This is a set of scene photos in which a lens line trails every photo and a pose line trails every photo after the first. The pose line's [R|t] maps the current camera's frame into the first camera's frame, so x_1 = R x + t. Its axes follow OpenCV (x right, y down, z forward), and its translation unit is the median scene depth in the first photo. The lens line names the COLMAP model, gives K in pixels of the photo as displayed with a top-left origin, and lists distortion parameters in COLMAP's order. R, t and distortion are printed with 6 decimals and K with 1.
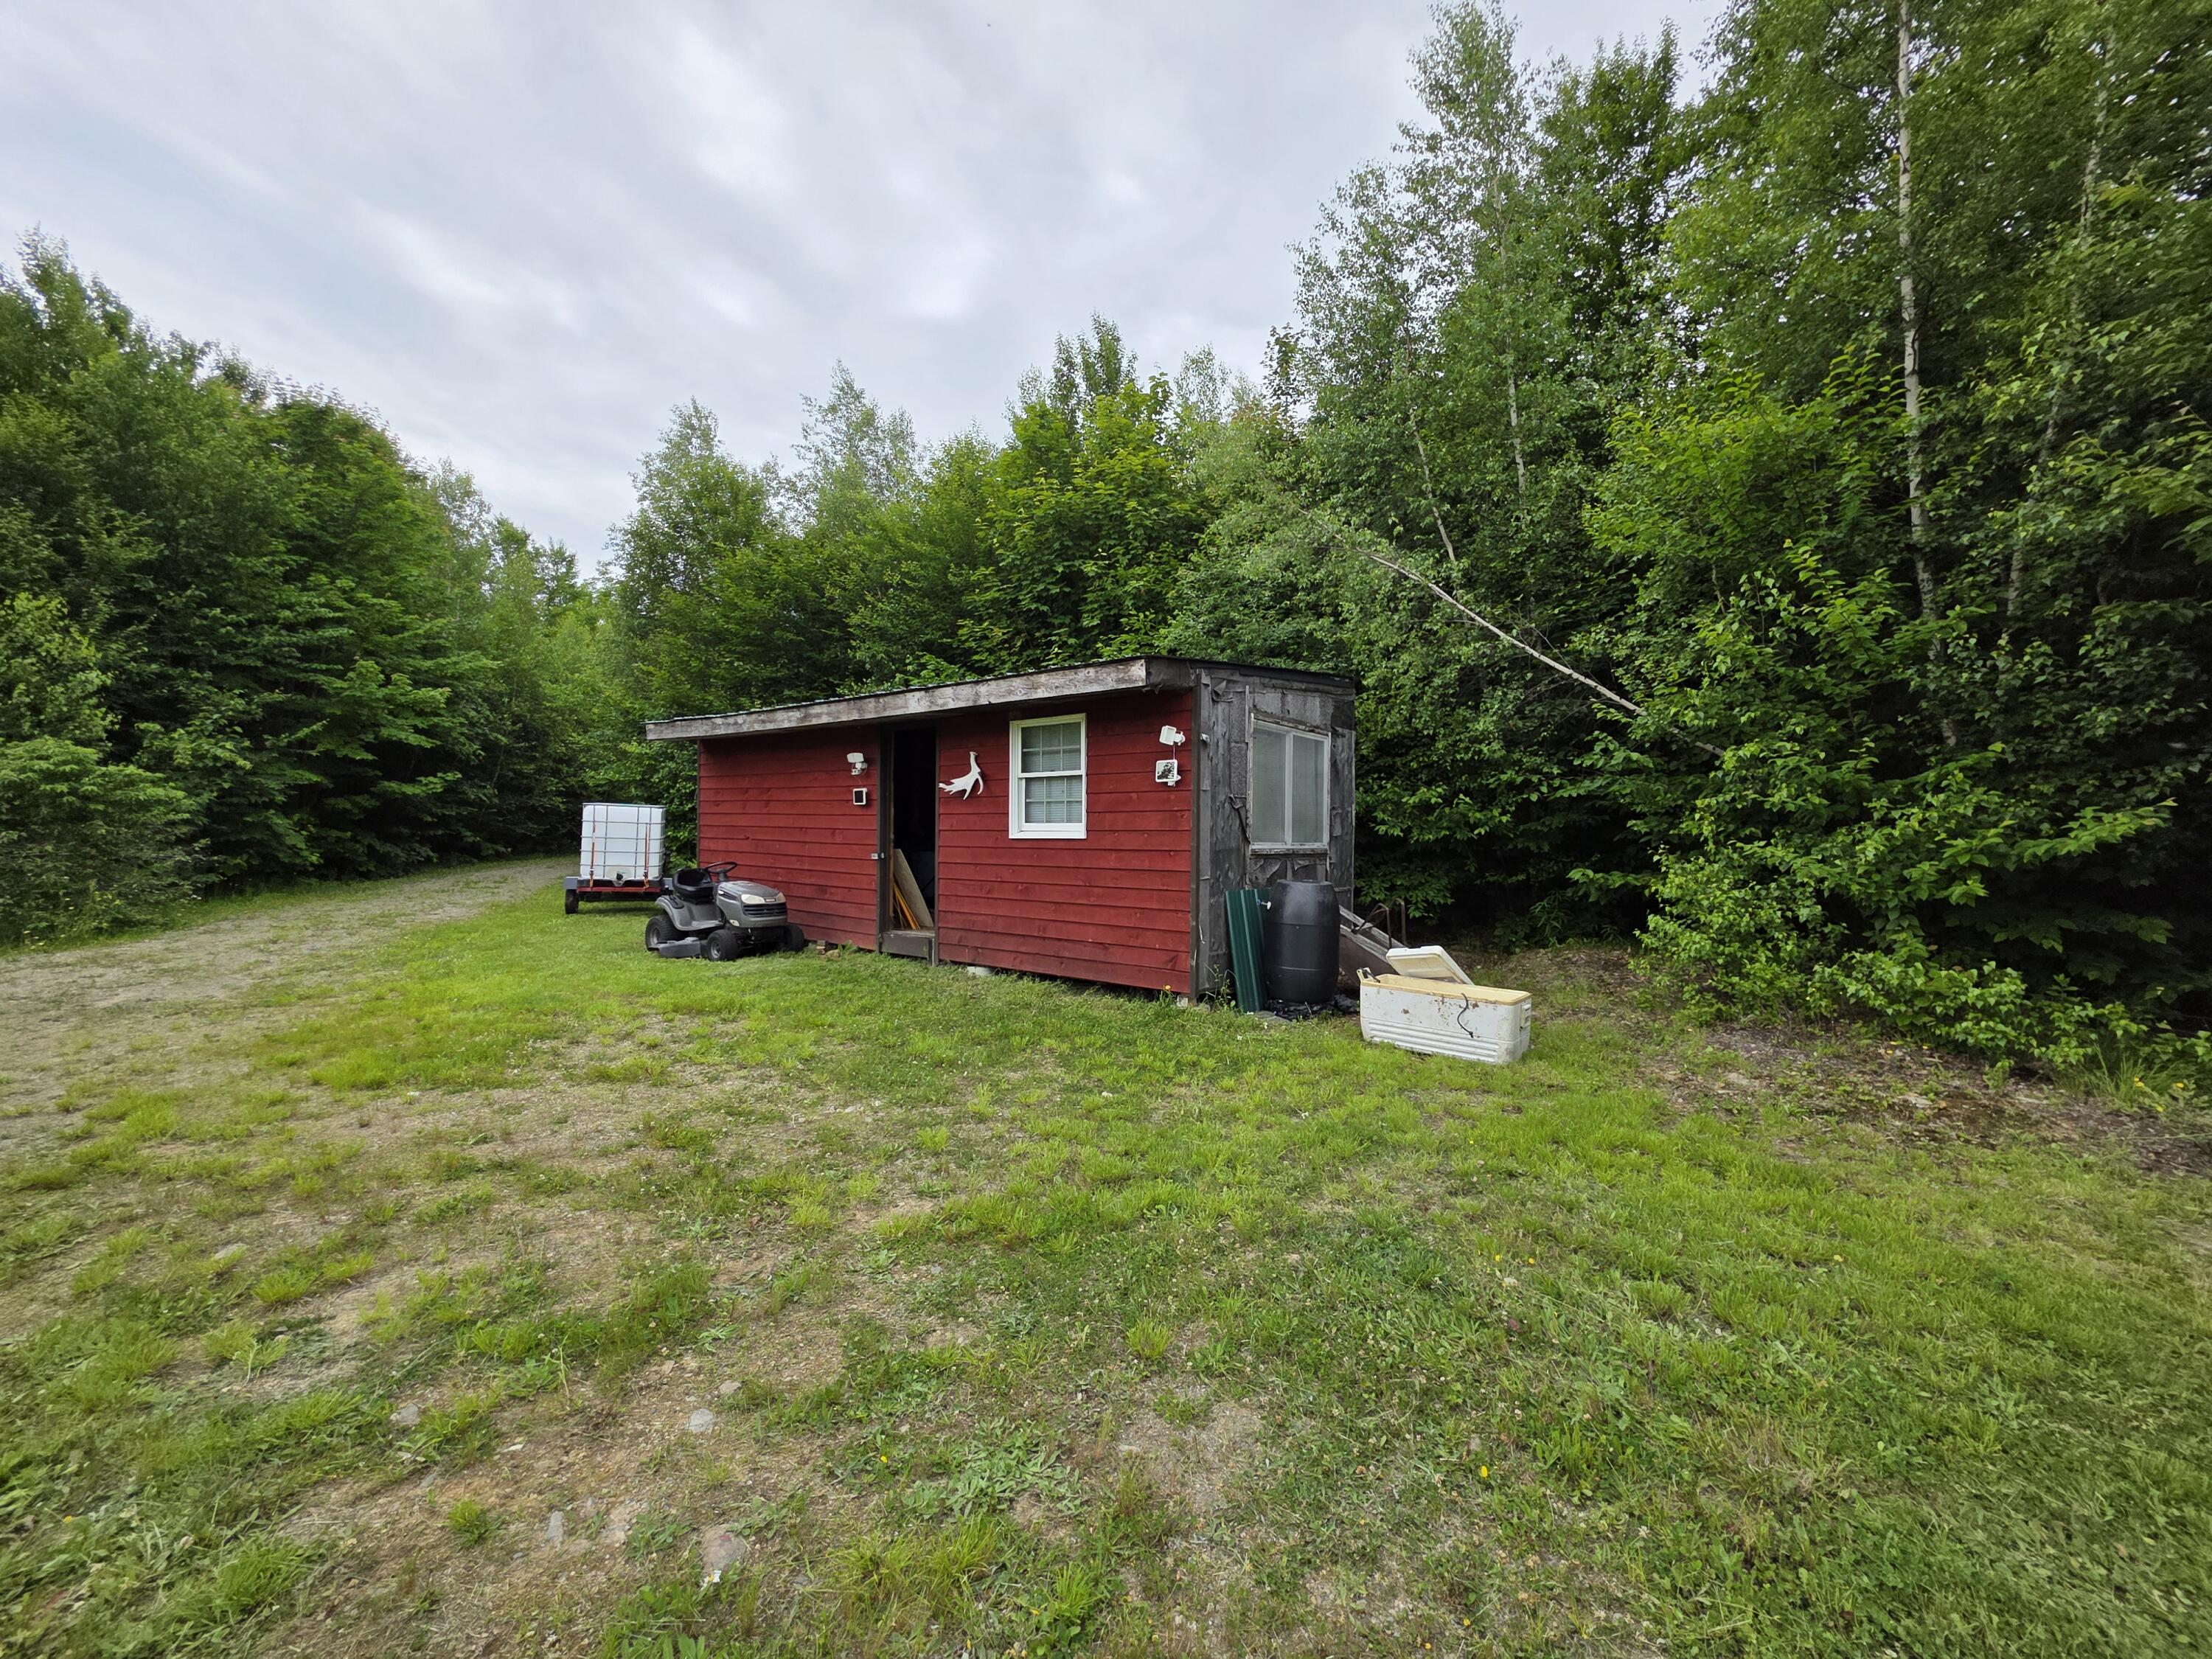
lens RADIAL K [[876.7, 0, 1114.9], [0, 876.7, 821.8], [0, 0, 1]] dist [0.002018, -0.004762]
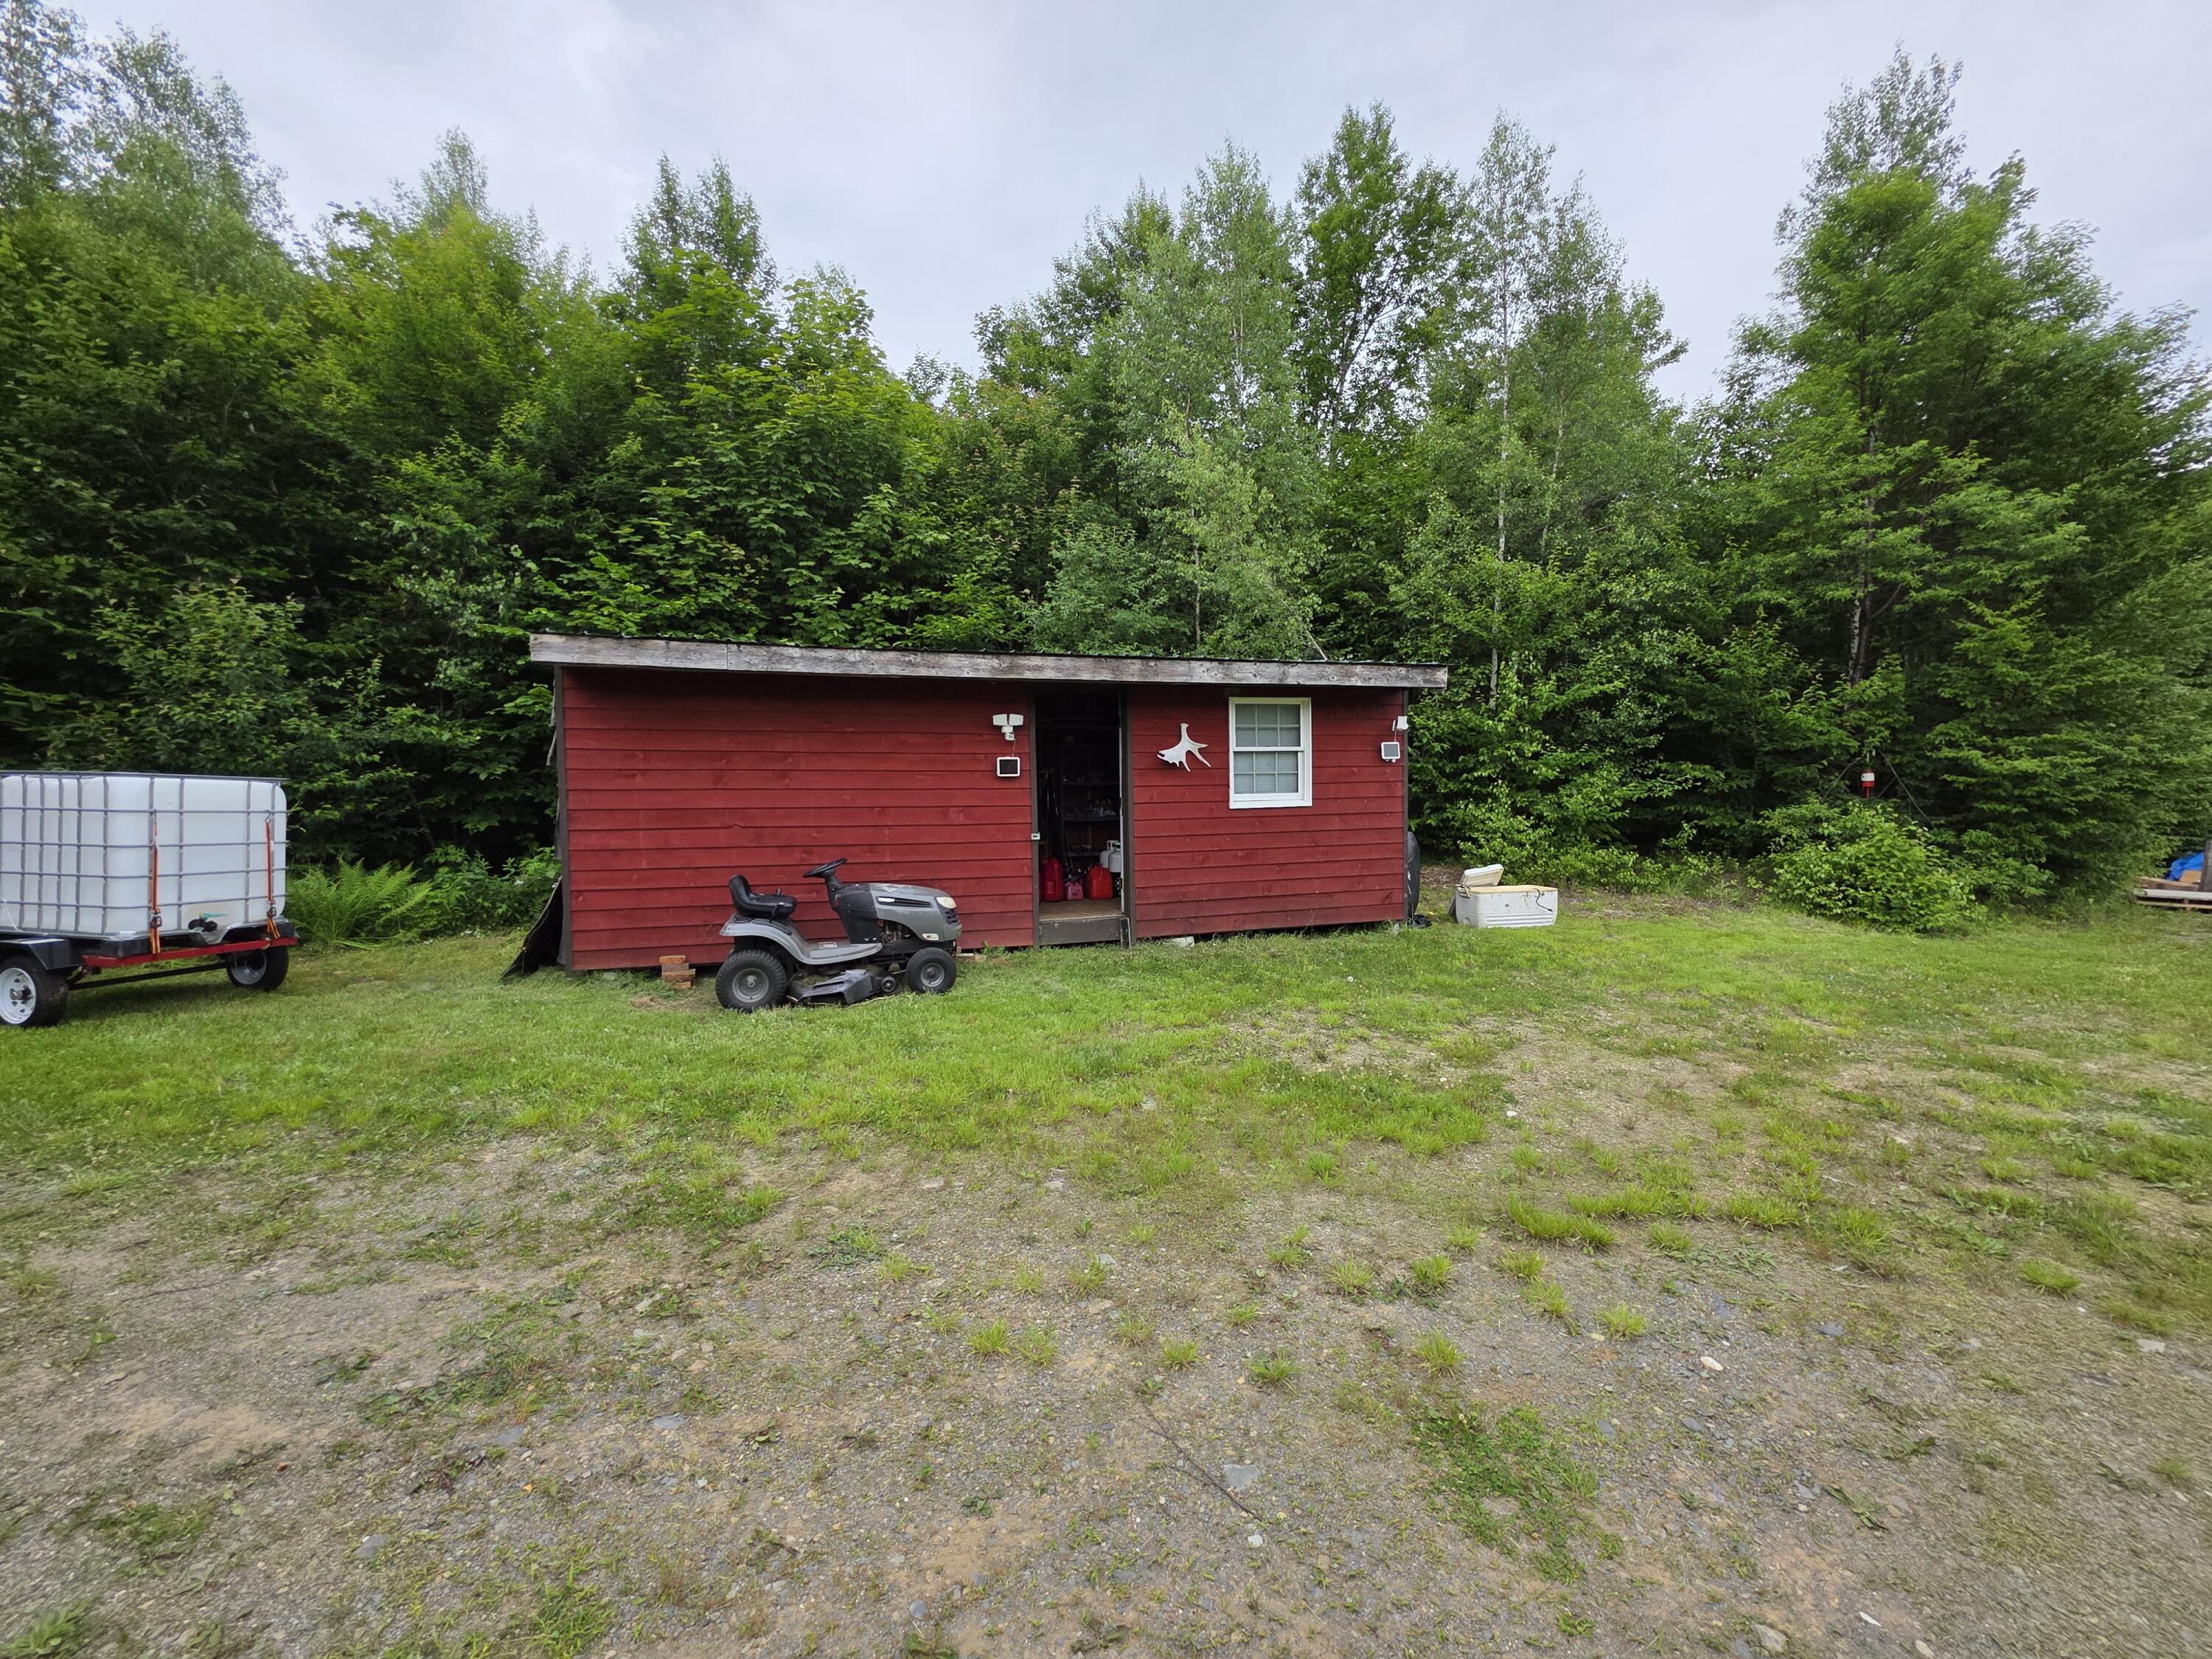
lens RADIAL K [[882.1, 0, 1111.3], [0, 882.1, 821.2], [0, 0, 1]] dist [-0.000137, 0.000014]
pose [[0.581702, -0.045908, 0.812105, -0.896206], [0.011669, 0.998774, 0.048102, -0.015732], [-0.813318, -0.018504, 0.581525, 0.419436]]
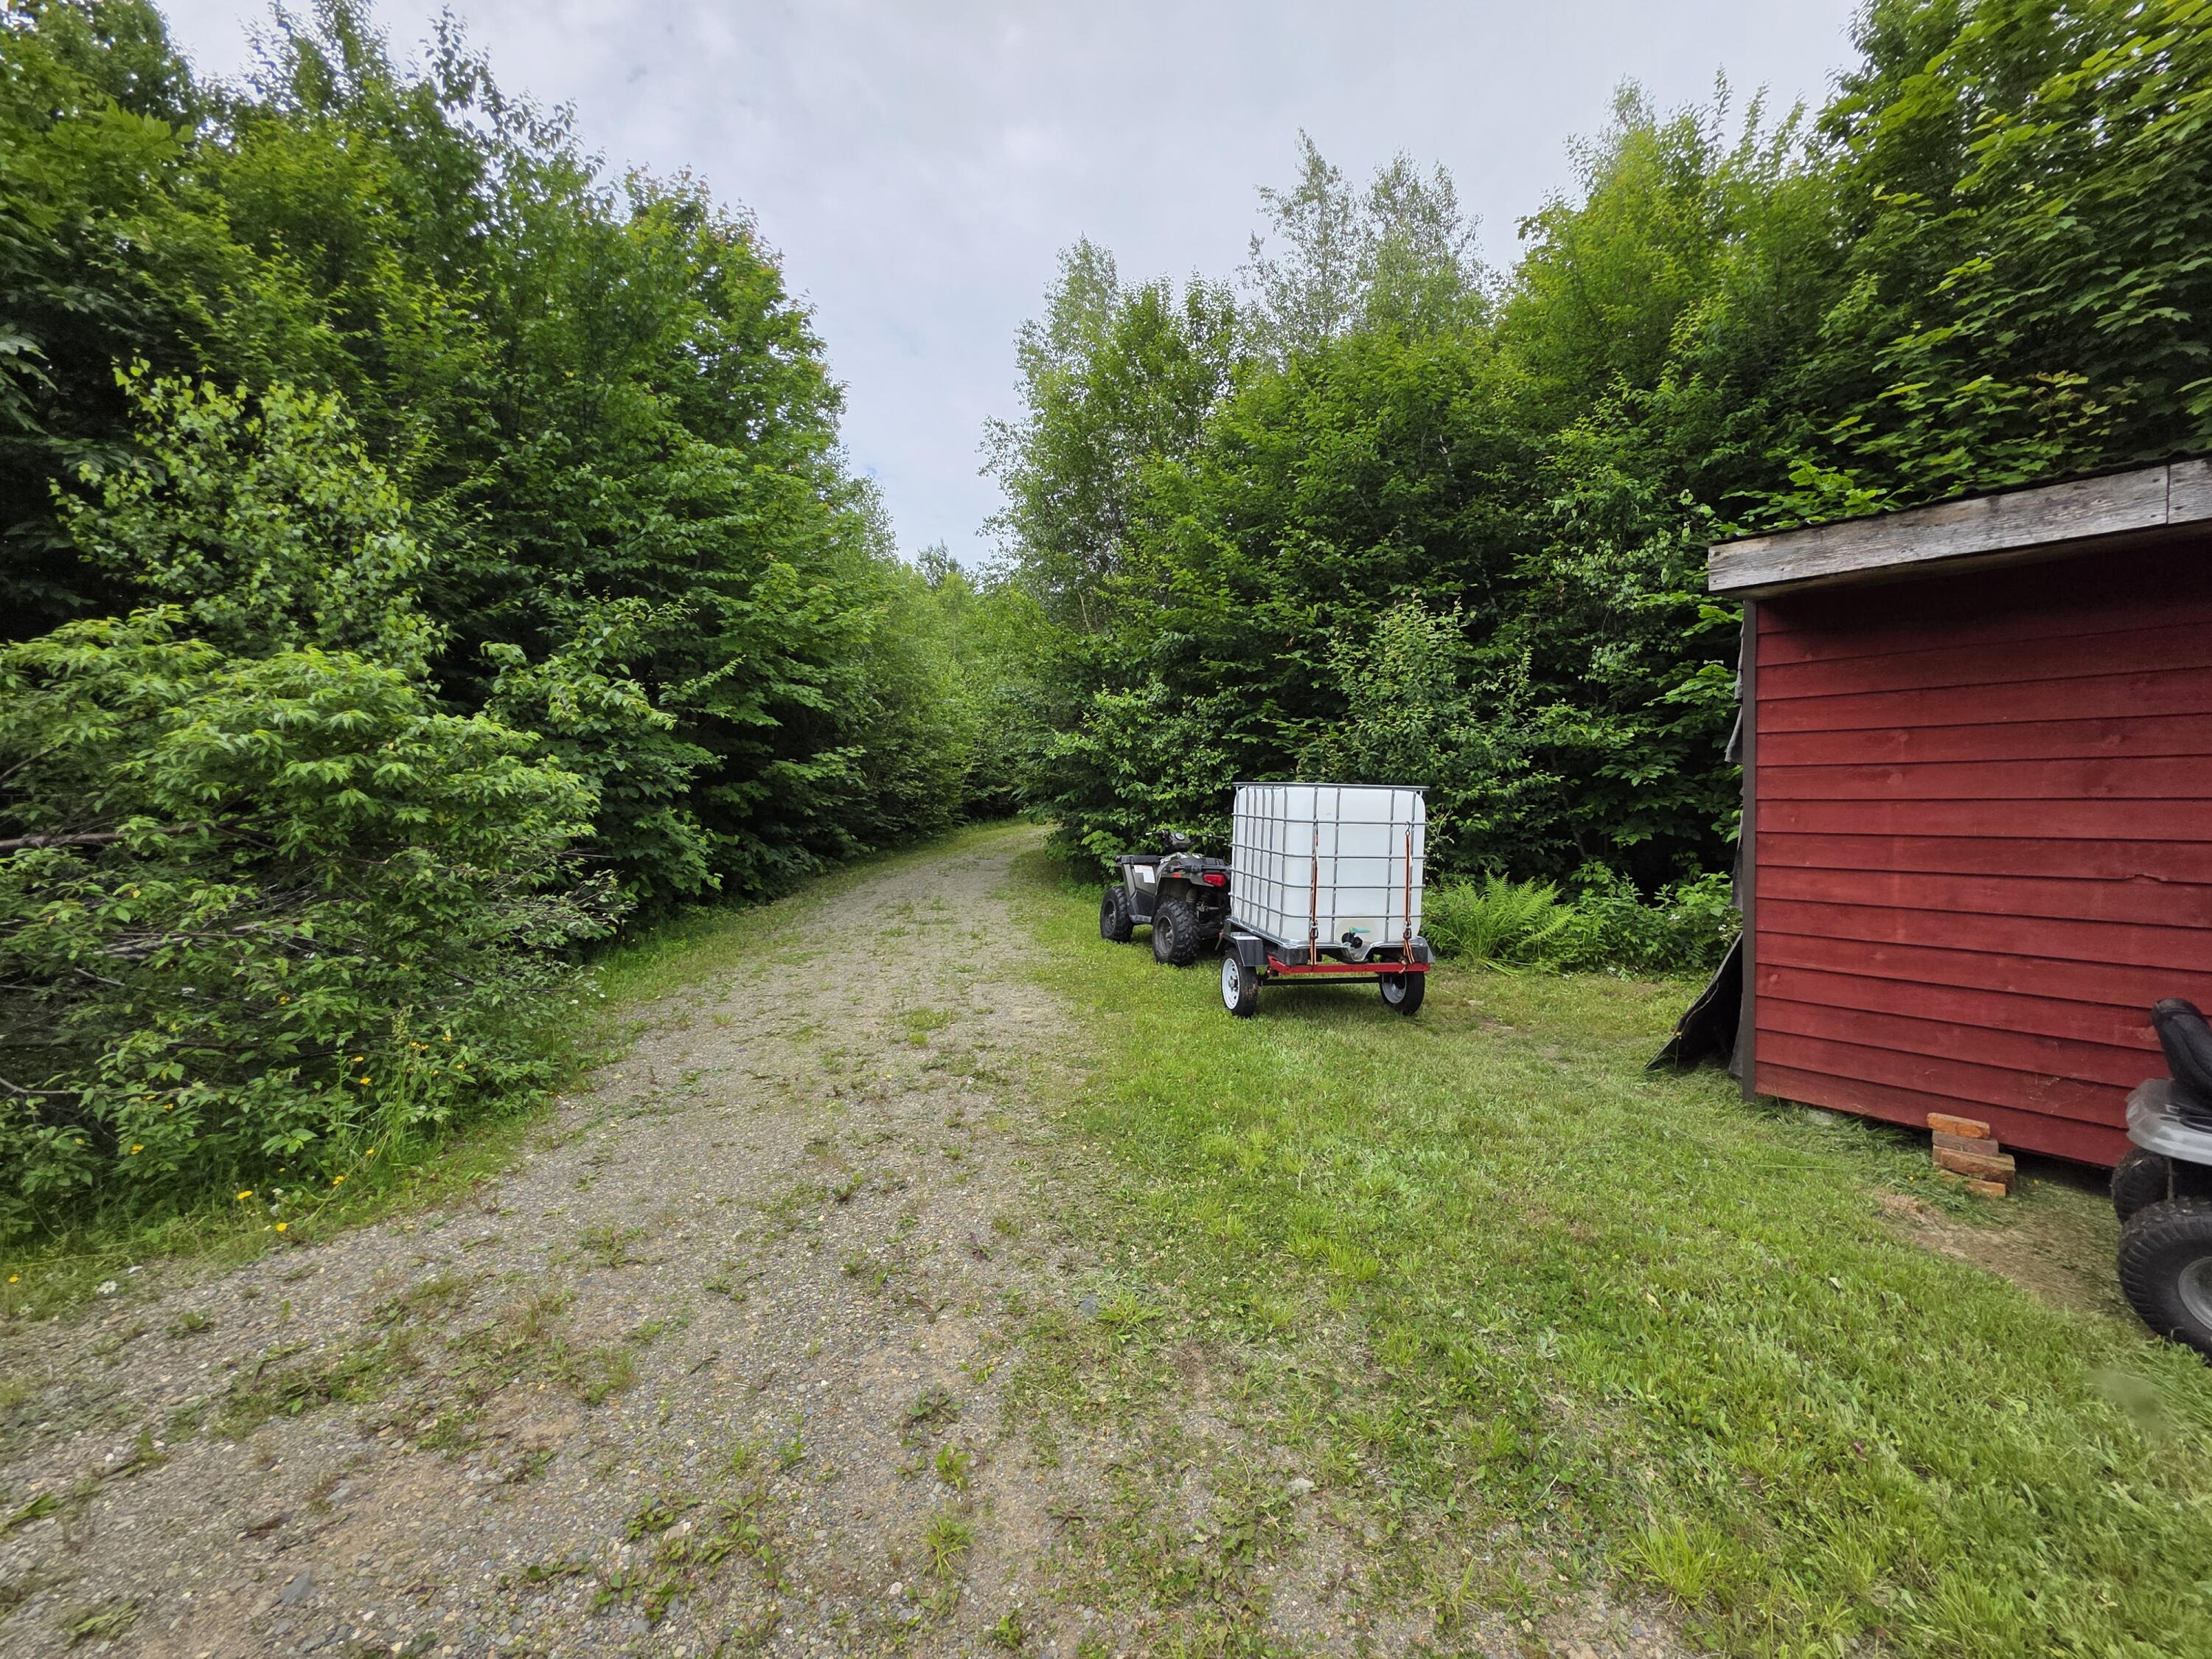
lens RADIAL K [[882.1, 0, 1111.3], [0, 882.1, 821.2], [0, 0, 1]] dist [-0.000137, 0.000014]
pose [[0.977461, -0.014442, -0.210619, -0.794977], [0.019520, 0.999566, 0.022051, -0.017600], [0.210210, -0.025665, 0.977319, 0.693175]]
